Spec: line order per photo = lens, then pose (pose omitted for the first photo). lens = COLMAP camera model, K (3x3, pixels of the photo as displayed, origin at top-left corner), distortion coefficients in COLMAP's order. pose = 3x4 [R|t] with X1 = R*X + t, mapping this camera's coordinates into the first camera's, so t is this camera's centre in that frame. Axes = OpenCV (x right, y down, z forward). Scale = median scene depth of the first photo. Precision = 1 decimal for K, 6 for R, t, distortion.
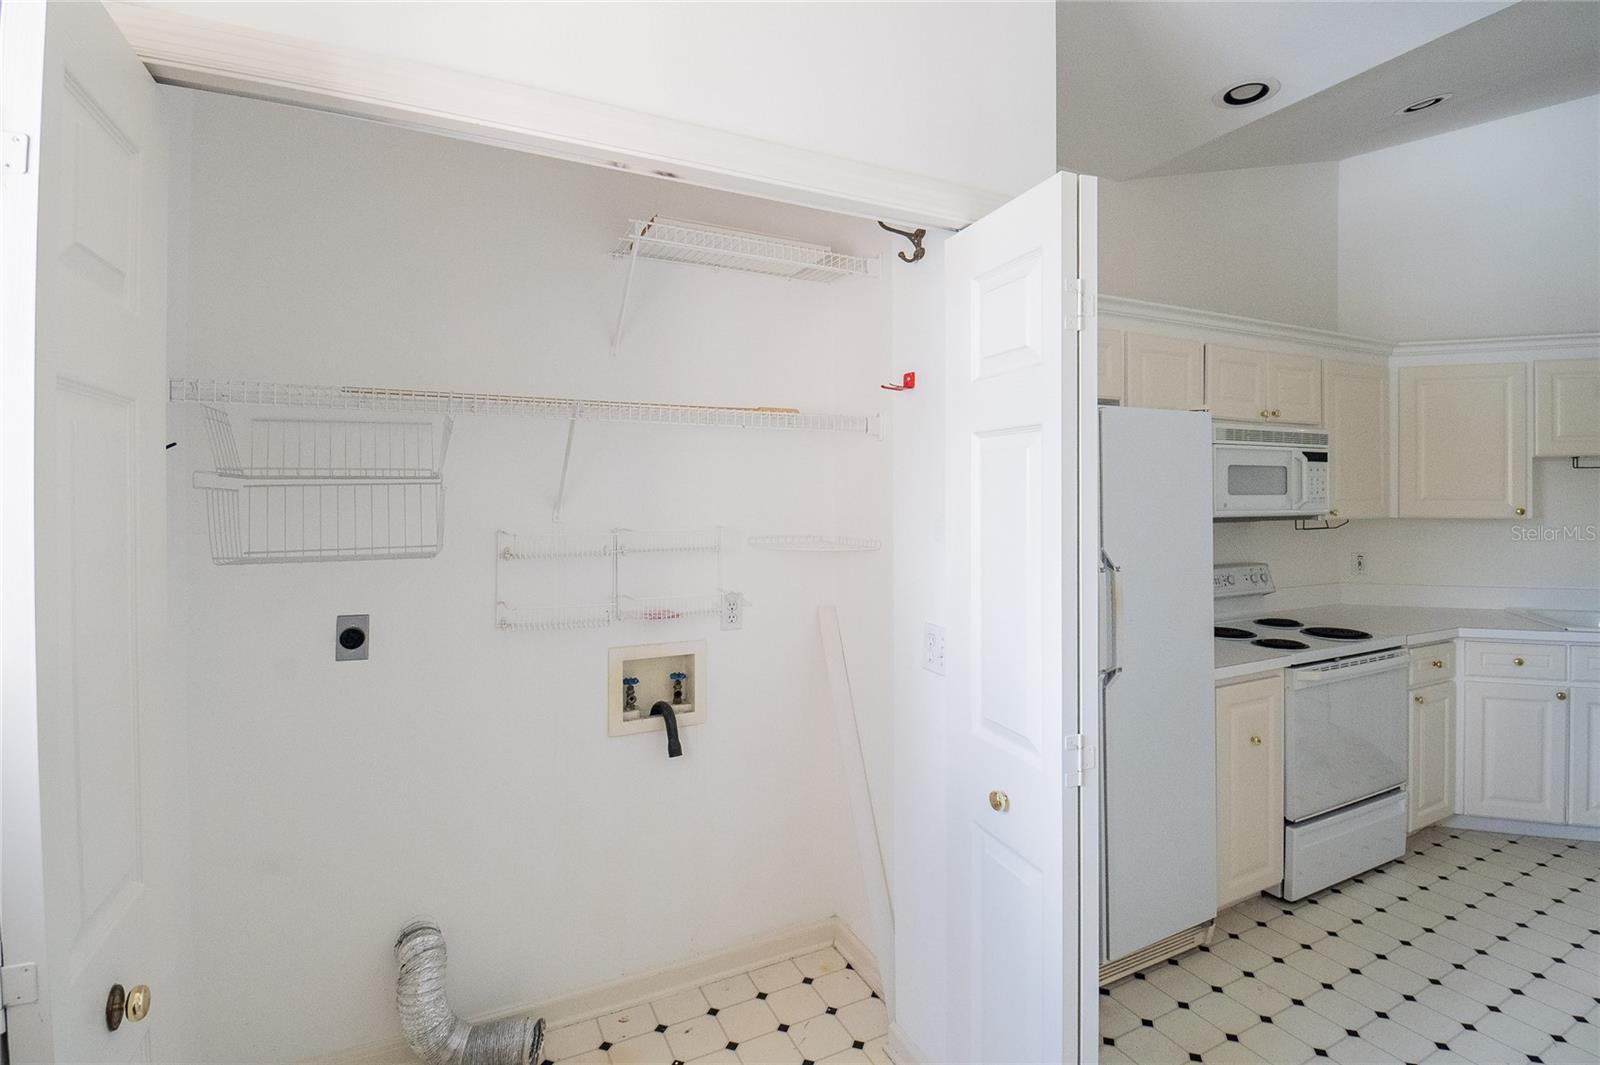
lens RADIAL K [[753.8, 0, 794.2], [0, 753.8, 488.7], [0, 0, 1]] dist [-0.024543, -0.004146]
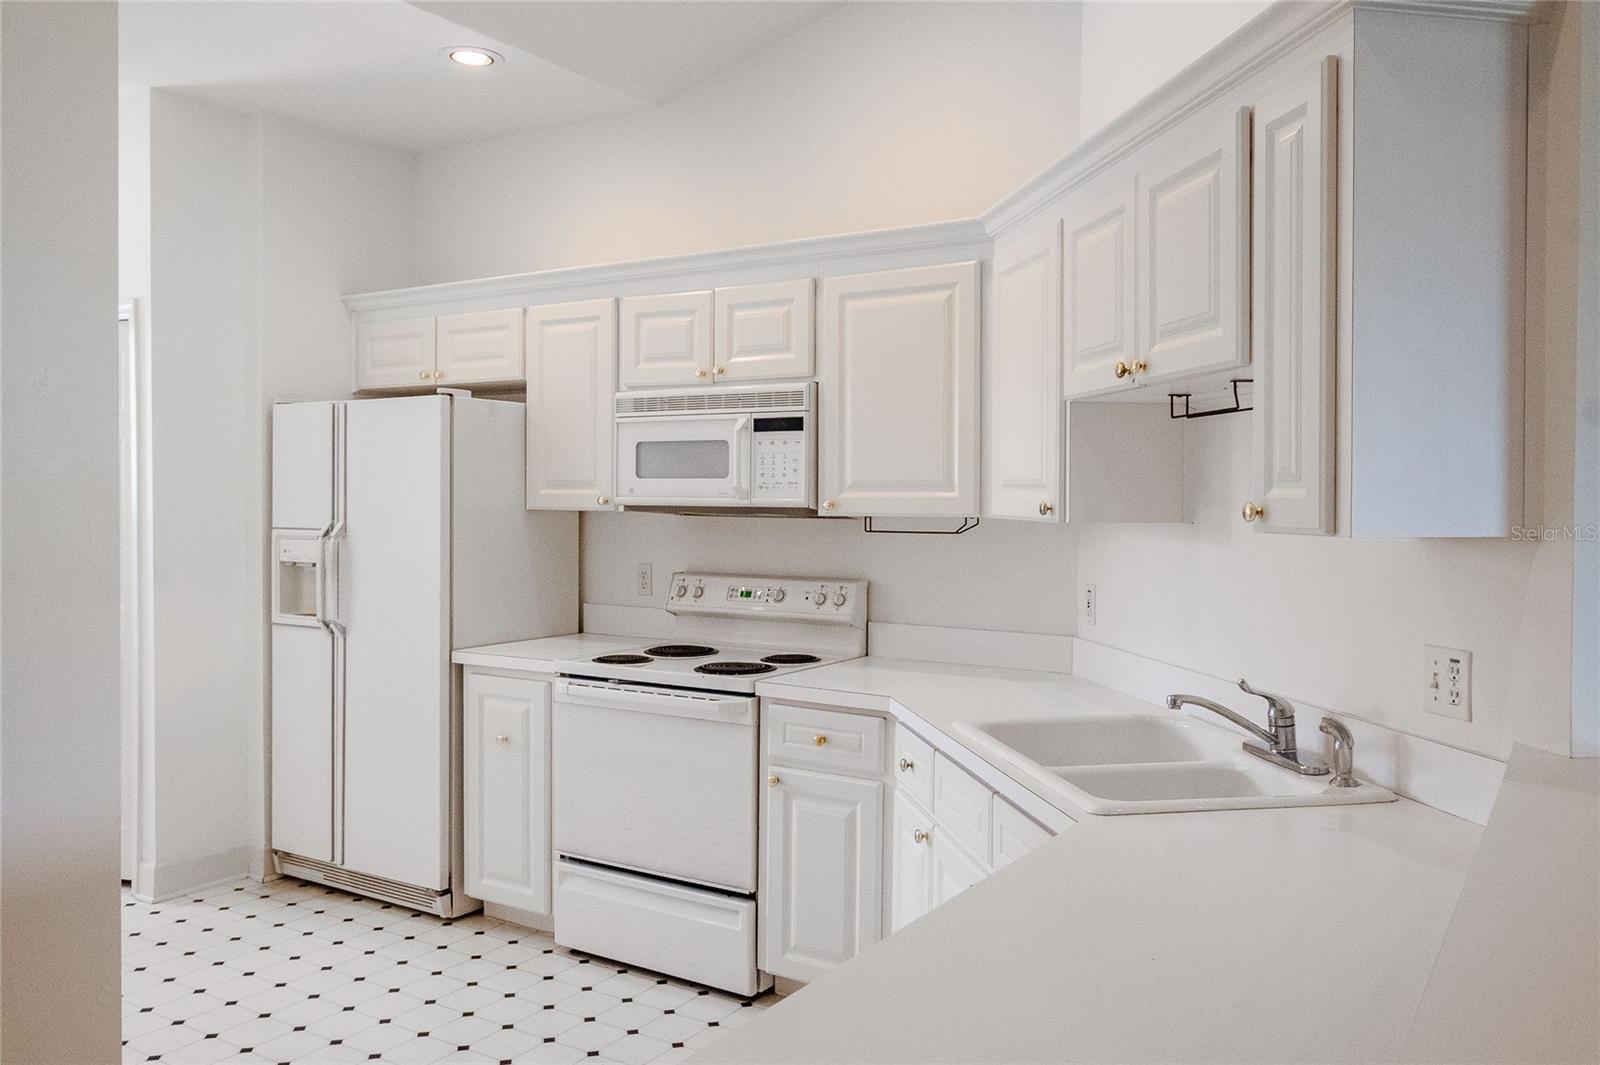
lens RADIAL K [[1232.3, 0, 837.0], [0, 1232.3, 507.4], [0, 0, 1]] dist [-0.000529, 0.001295]
pose [[0.538245, 0.014445, -0.842665, 1.795328], [-0.001652, 0.999869, 0.016084, 0.017731], [0.842787, -0.007265, 0.538198, 0.436049]]
